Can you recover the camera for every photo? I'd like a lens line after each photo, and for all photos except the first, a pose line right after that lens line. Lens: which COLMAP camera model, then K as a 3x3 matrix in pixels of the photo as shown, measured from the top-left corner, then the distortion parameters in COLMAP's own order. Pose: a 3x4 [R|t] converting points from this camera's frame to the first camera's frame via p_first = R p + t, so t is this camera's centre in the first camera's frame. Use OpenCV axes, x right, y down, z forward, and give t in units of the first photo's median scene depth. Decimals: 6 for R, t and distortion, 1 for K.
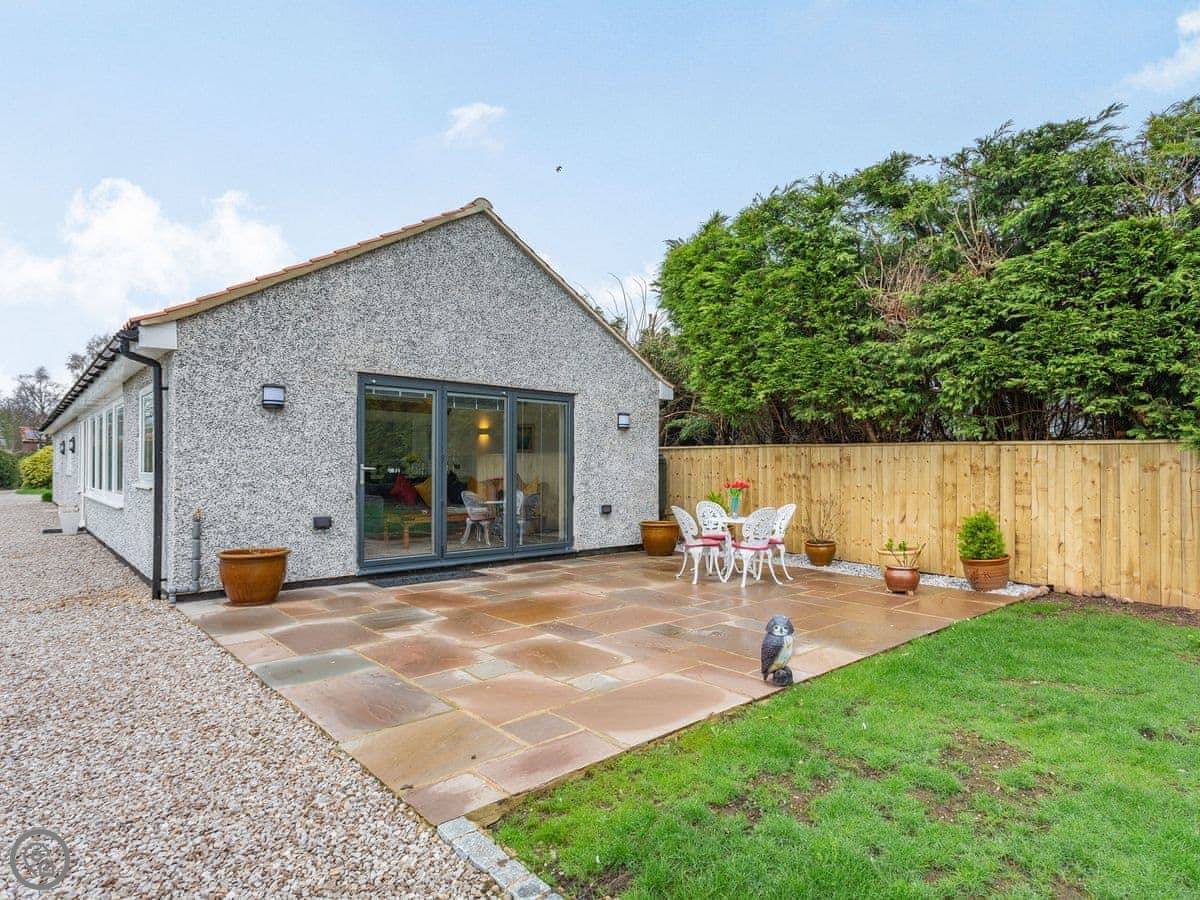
lens RADIAL K [[654.1, 0, 607.2], [0, 654.1, 466.1], [0, 0, 1]] dist [-0.012073, 0.004580]
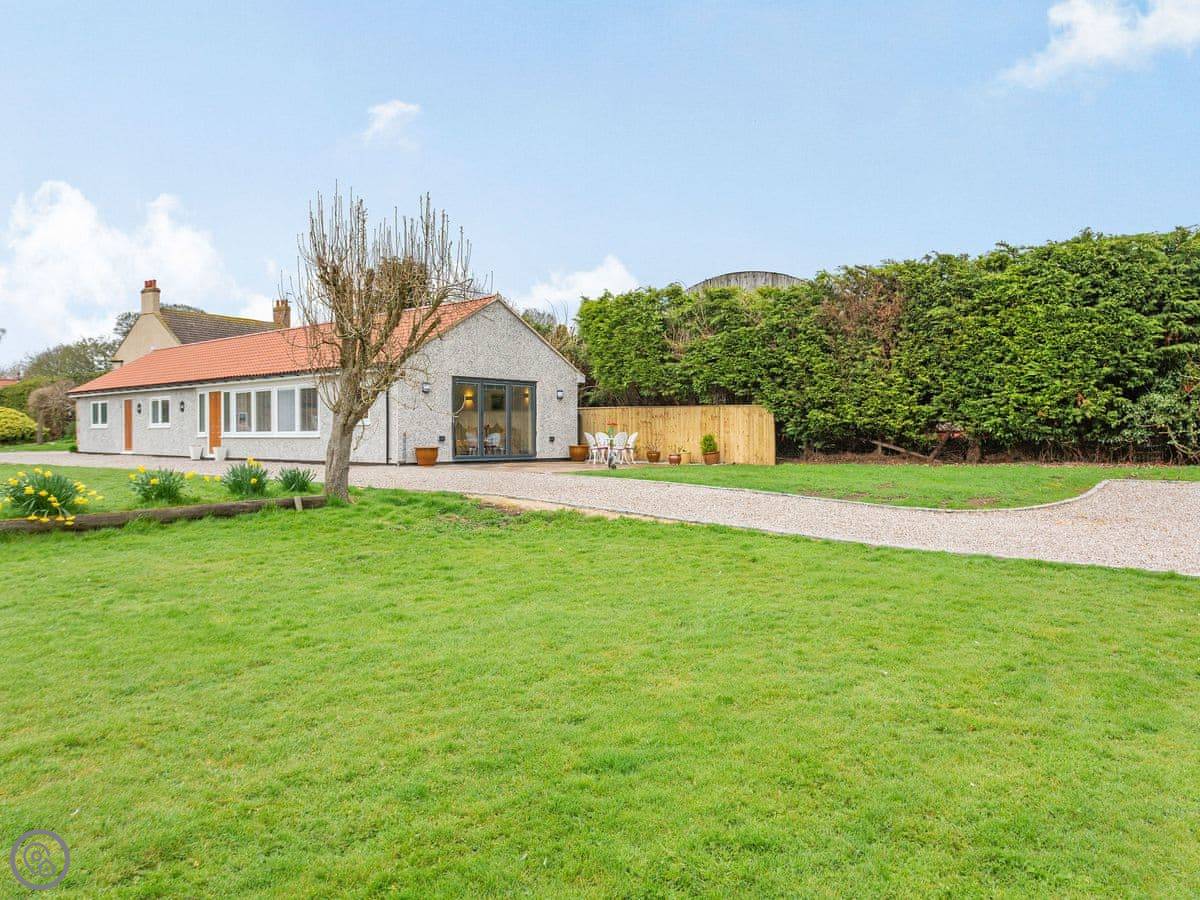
lens RADIAL K [[945.3, 0, 607.1], [0, 945.3, 457.9], [0, 0, 1]] dist [-0.031027, 0.004688]
pose [[0.992597, -0.006102, 0.121299, -0.220024], [0.003526, 0.999764, 0.021443, 0.074853], [-0.121401, -0.020856, 0.992384, -2.249953]]
